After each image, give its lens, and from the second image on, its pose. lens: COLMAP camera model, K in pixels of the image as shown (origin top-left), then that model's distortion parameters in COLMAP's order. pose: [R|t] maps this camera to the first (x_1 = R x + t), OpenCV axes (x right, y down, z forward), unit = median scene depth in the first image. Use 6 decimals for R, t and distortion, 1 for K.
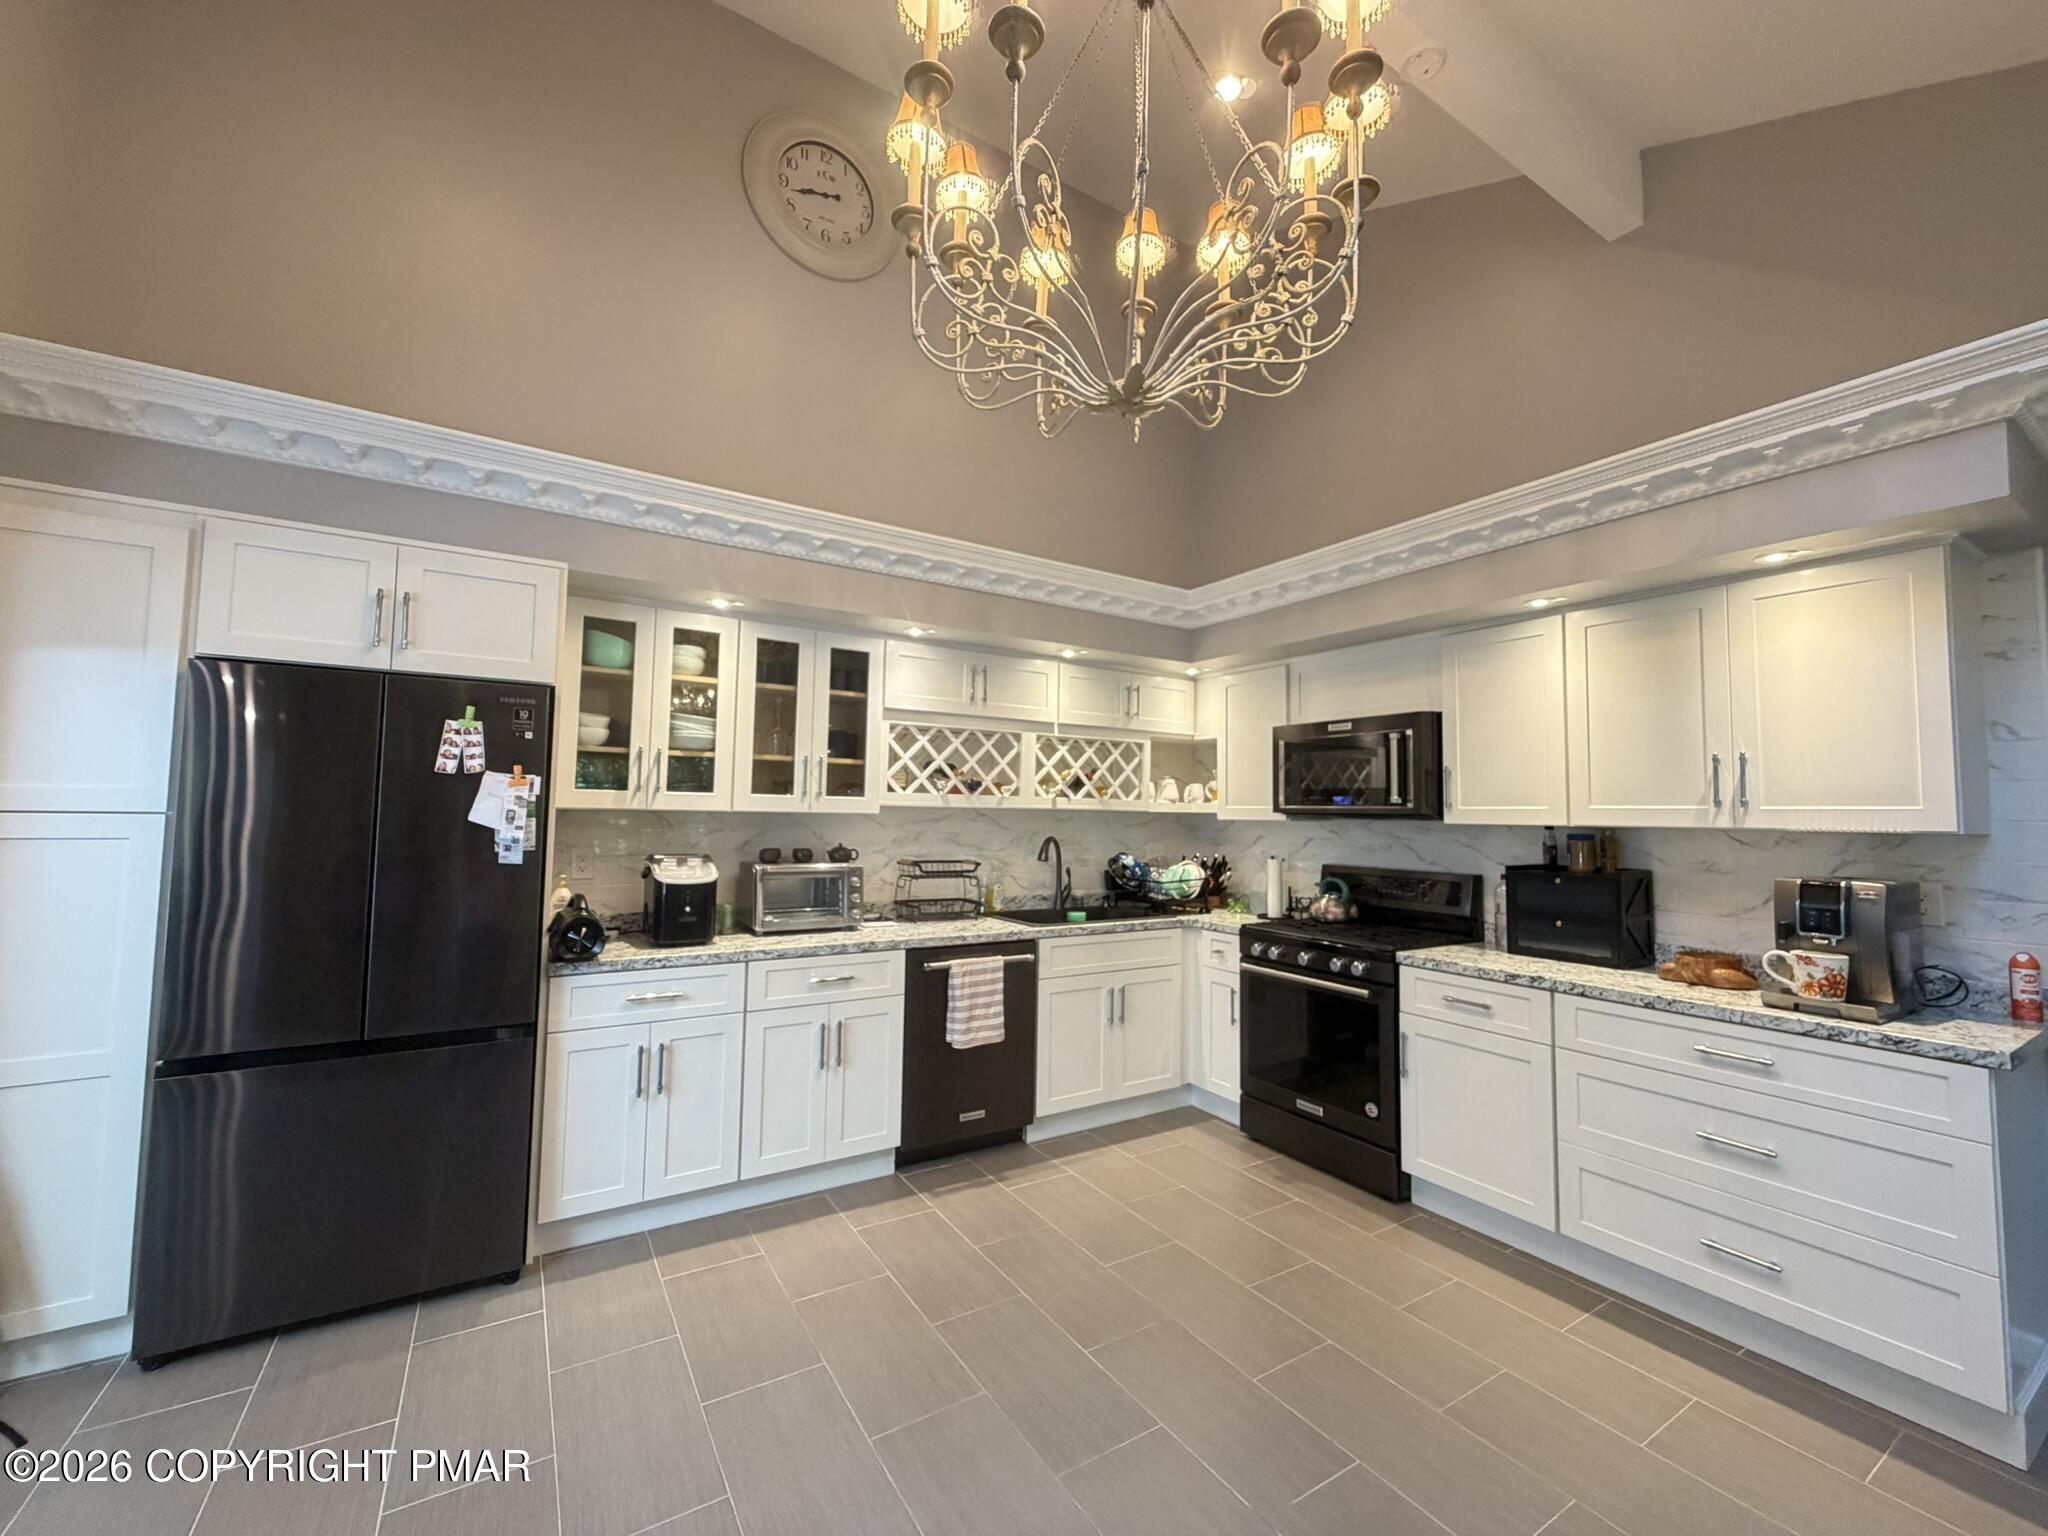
lens RADIAL K [[816.8, 0, 1018.8], [0, 816.8, 768.9], [0, 0, 1]] dist [-0.003367, 0.000715]
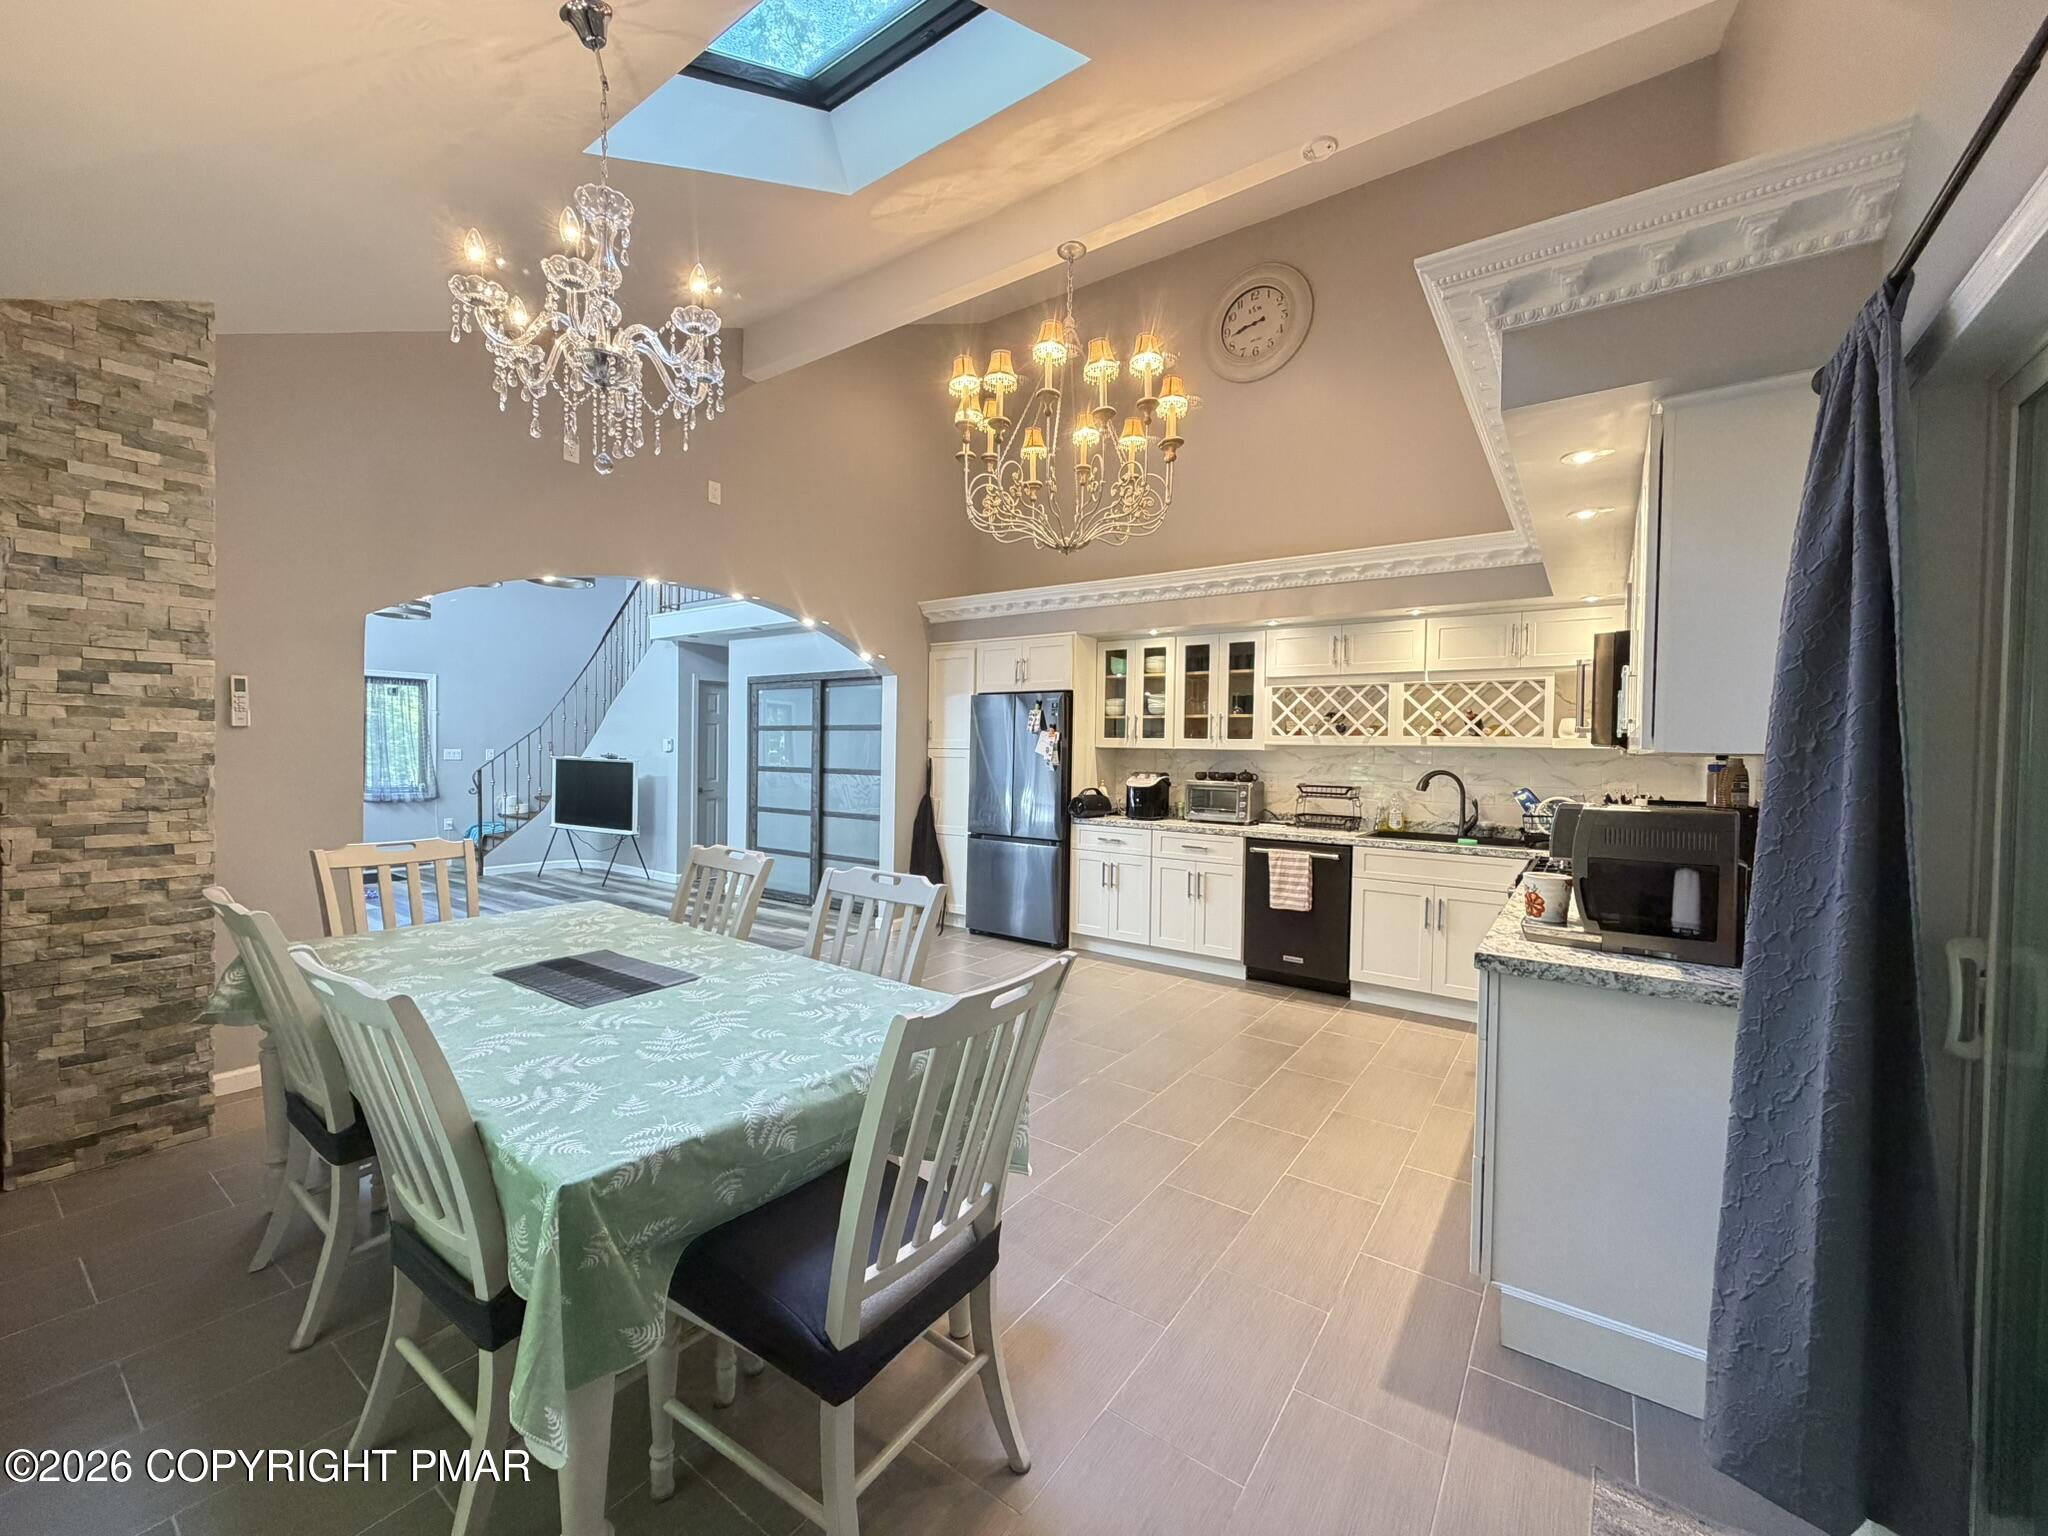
lens RADIAL K [[816.8, 0, 1027.2], [0, 816.8, 781.1], [0, 0, 1]] dist [-0.003367, 0.000715]
pose [[0.385948, 0.024334, -0.922200, 1.055987], [0.038258, 0.998370, 0.042355, 0.032802], [0.921727, -0.051628, 0.384387, 0.034070]]
